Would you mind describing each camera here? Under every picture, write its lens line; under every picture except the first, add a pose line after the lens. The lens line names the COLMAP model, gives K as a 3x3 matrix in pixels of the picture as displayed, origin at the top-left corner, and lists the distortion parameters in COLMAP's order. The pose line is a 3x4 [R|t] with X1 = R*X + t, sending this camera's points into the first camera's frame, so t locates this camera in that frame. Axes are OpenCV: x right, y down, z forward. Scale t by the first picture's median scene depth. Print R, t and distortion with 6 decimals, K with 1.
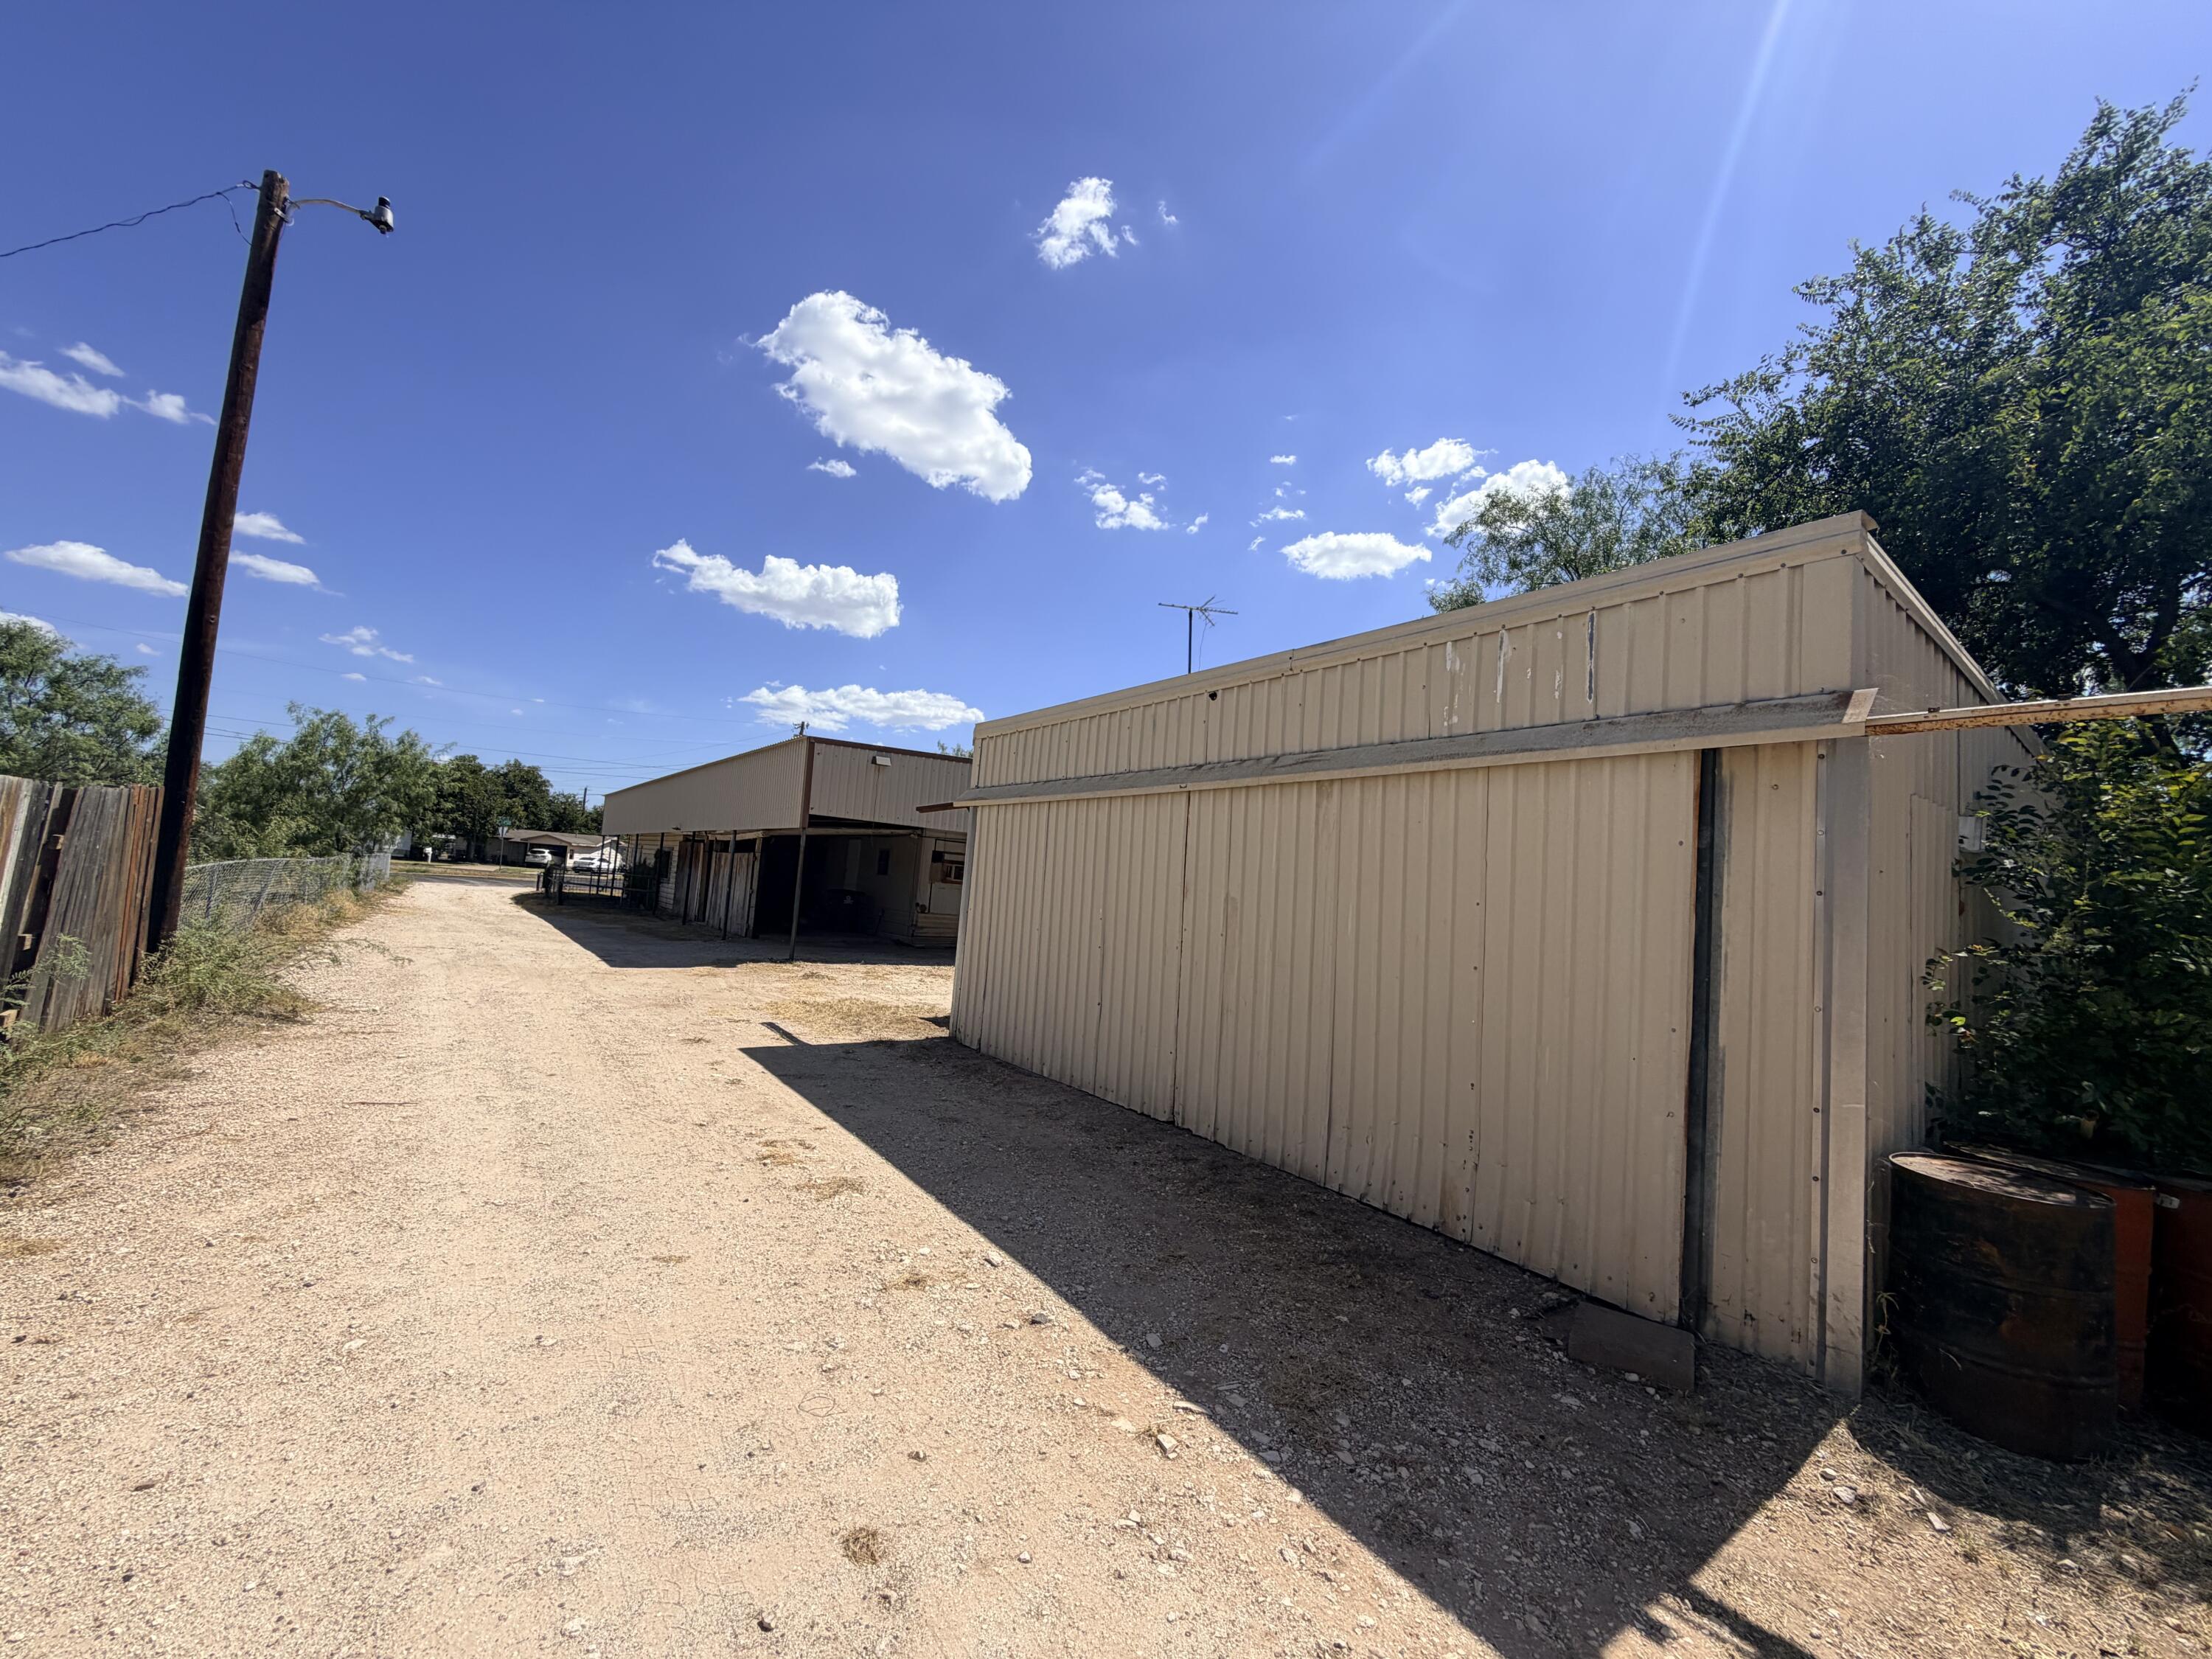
lens RADIAL K [[880.2, 0, 1111.2], [0, 880.2, 830.7], [0, 0, 1]] dist [0.000797, -0.000001]
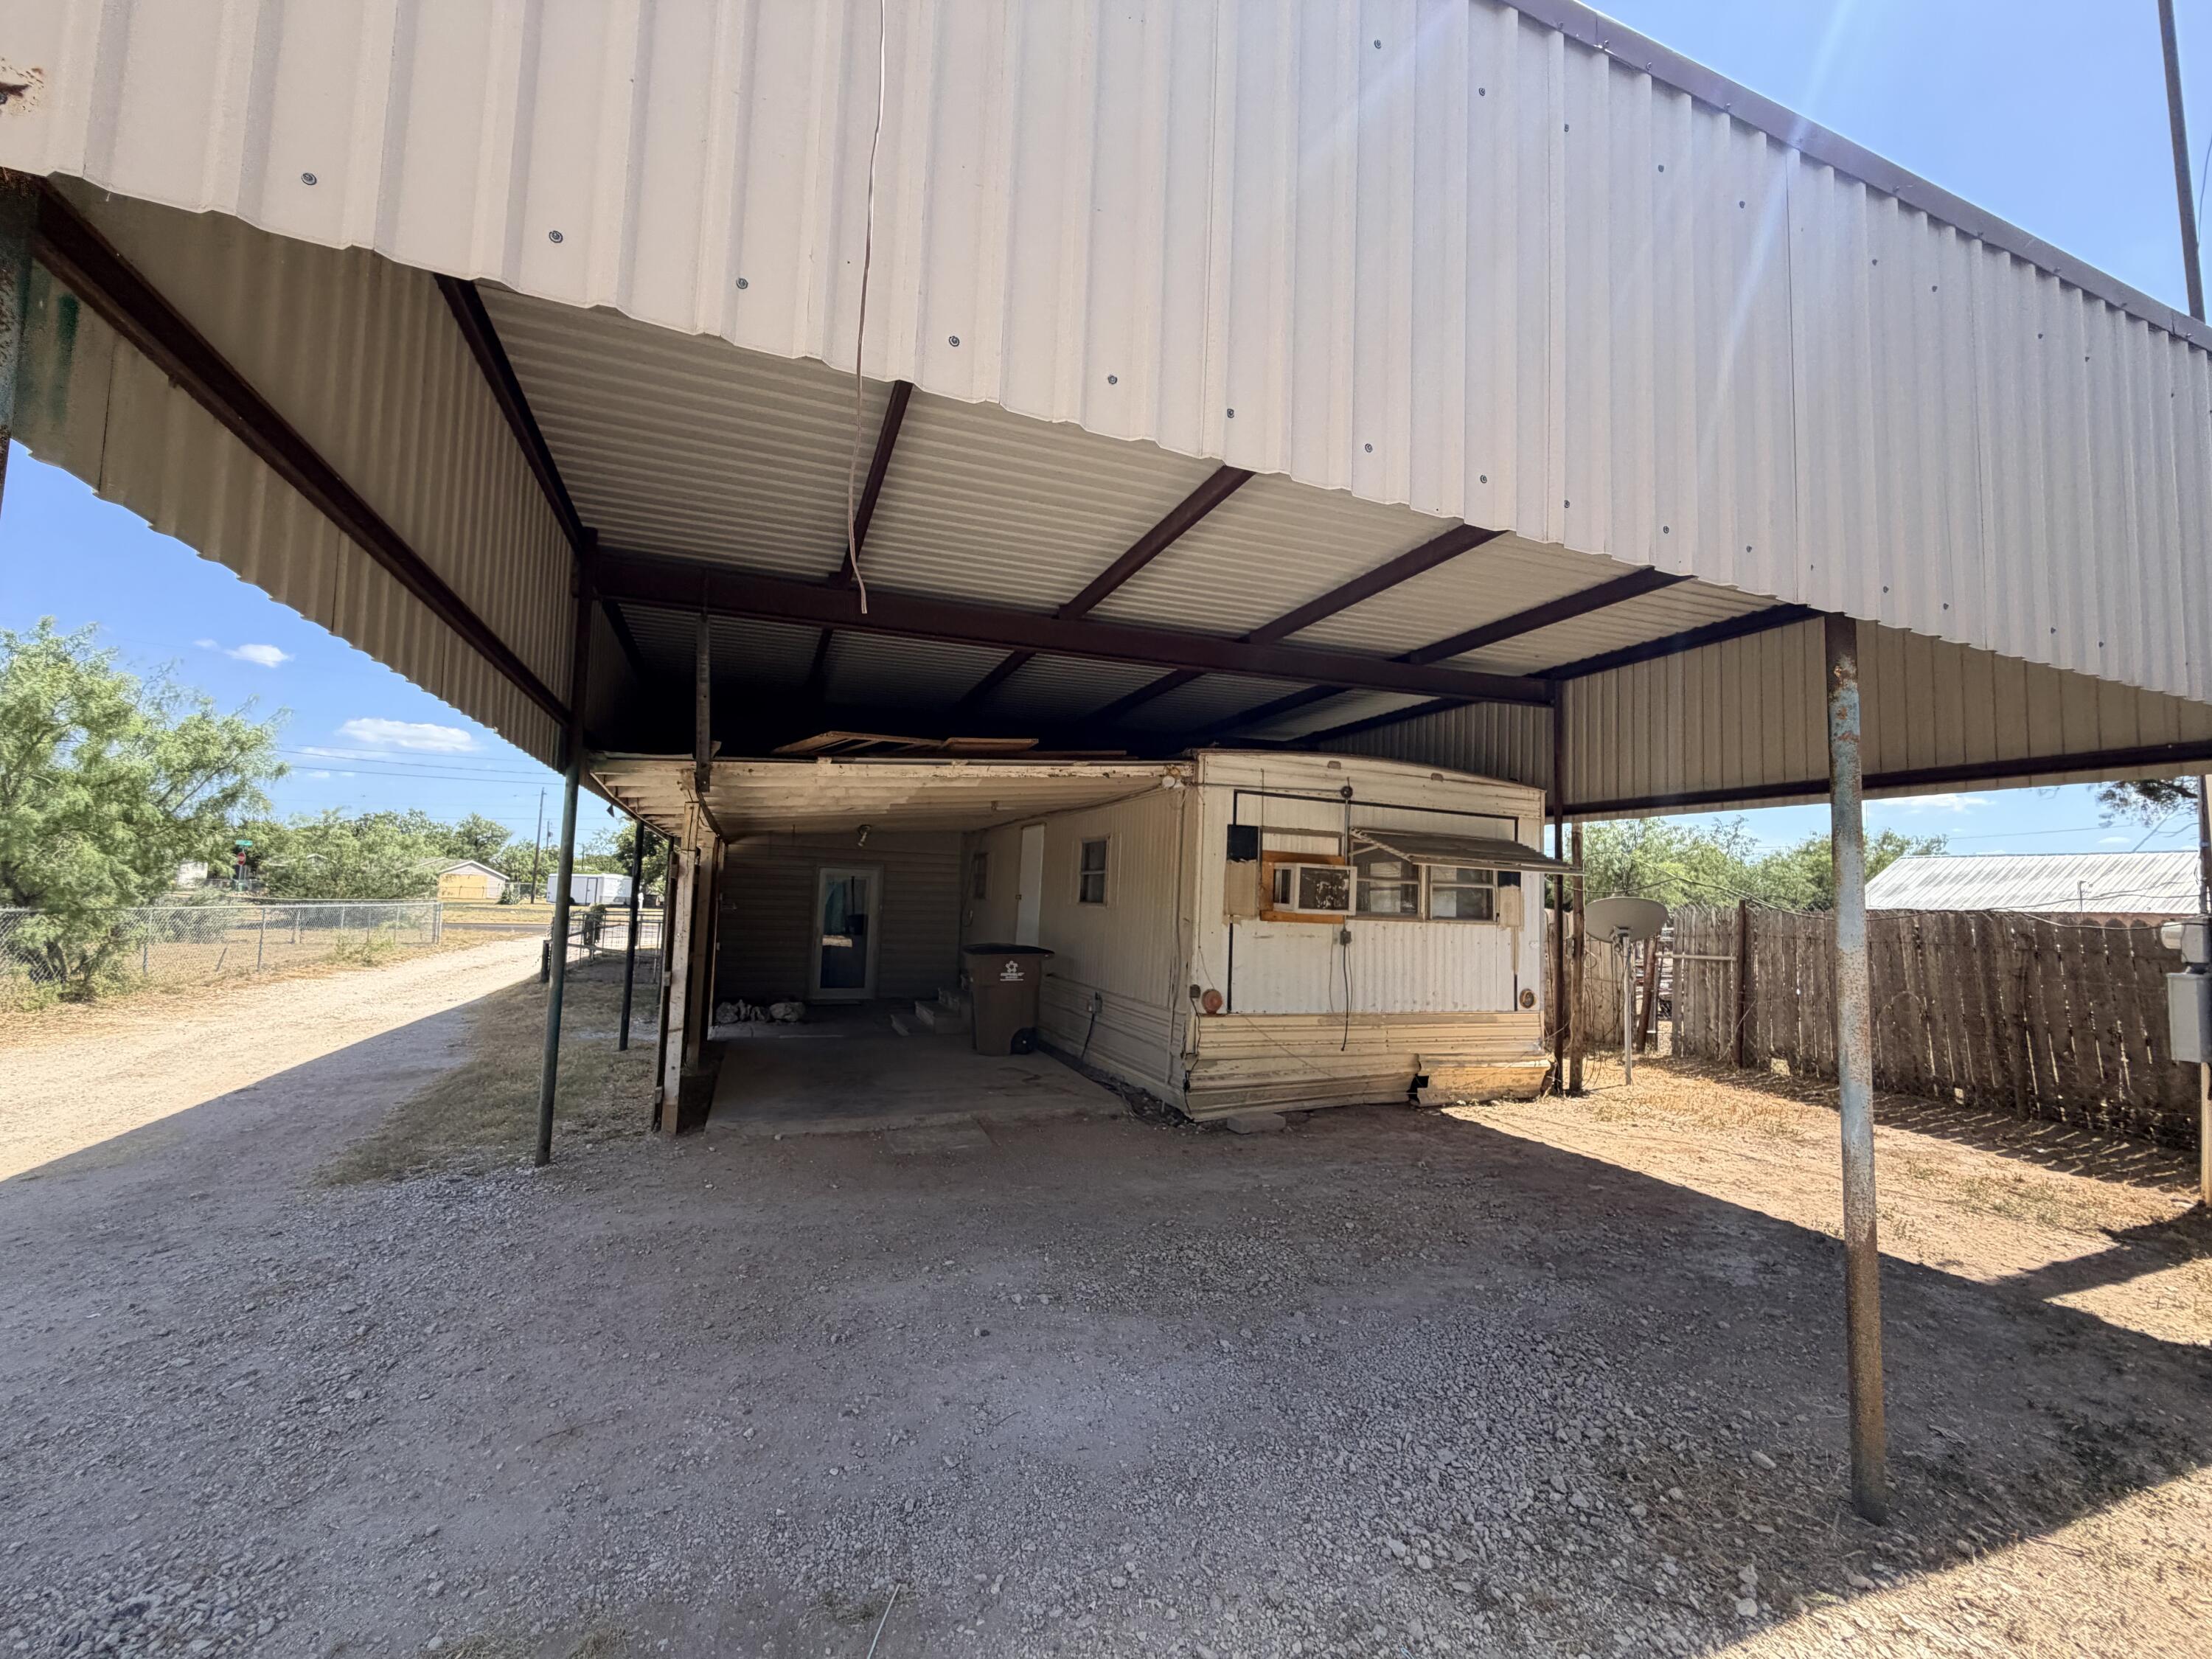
lens RADIAL K [[880.2, 0, 1098.6], [0, 880.2, 838.5], [0, 0, 1]] dist [0.000797, -0.000001]
pose [[0.960318, -0.064820, -0.271271, -0.159542], [0.061617, 0.997893, -0.020316, 0.031484], [0.272016, 0.002795, 0.962289, 0.666163]]
